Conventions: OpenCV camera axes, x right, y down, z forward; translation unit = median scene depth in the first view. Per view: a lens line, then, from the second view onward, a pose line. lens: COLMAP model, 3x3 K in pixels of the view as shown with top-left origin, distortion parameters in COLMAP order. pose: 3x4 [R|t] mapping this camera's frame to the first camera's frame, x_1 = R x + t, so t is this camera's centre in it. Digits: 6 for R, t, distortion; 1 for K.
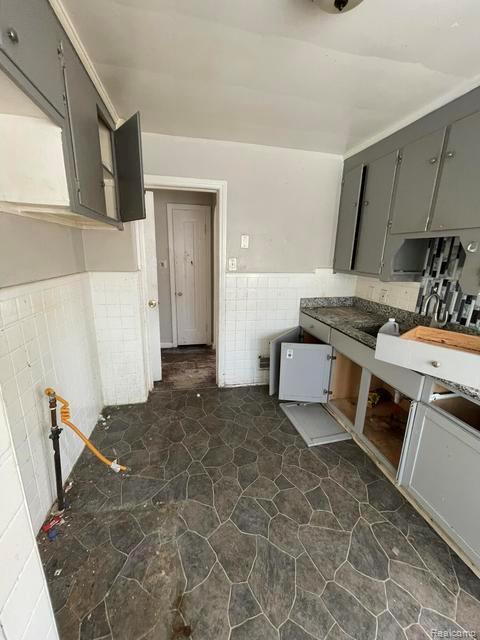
lens RADIAL K [[256.6, 0, 235.4], [0, 256.6, 316.6], [0, 0, 1]] dist [-0.006855, 0.002290]
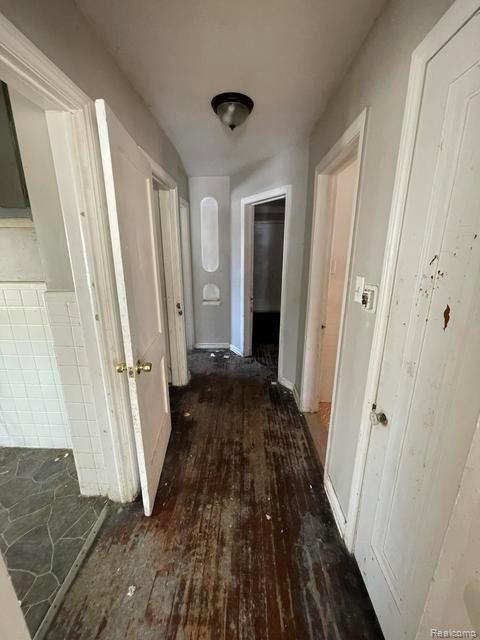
lens RADIAL K [[256.6, 0, 239.7], [0, 256.6, 319.7], [0, 0, 1]] dist [-0.006855, 0.002290]
pose [[-0.217446, 0.232385, -0.948005, 0.047180], [-0.244229, 0.927396, 0.283353, -0.265880], [0.945023, 0.293144, -0.144904, 1.047114]]
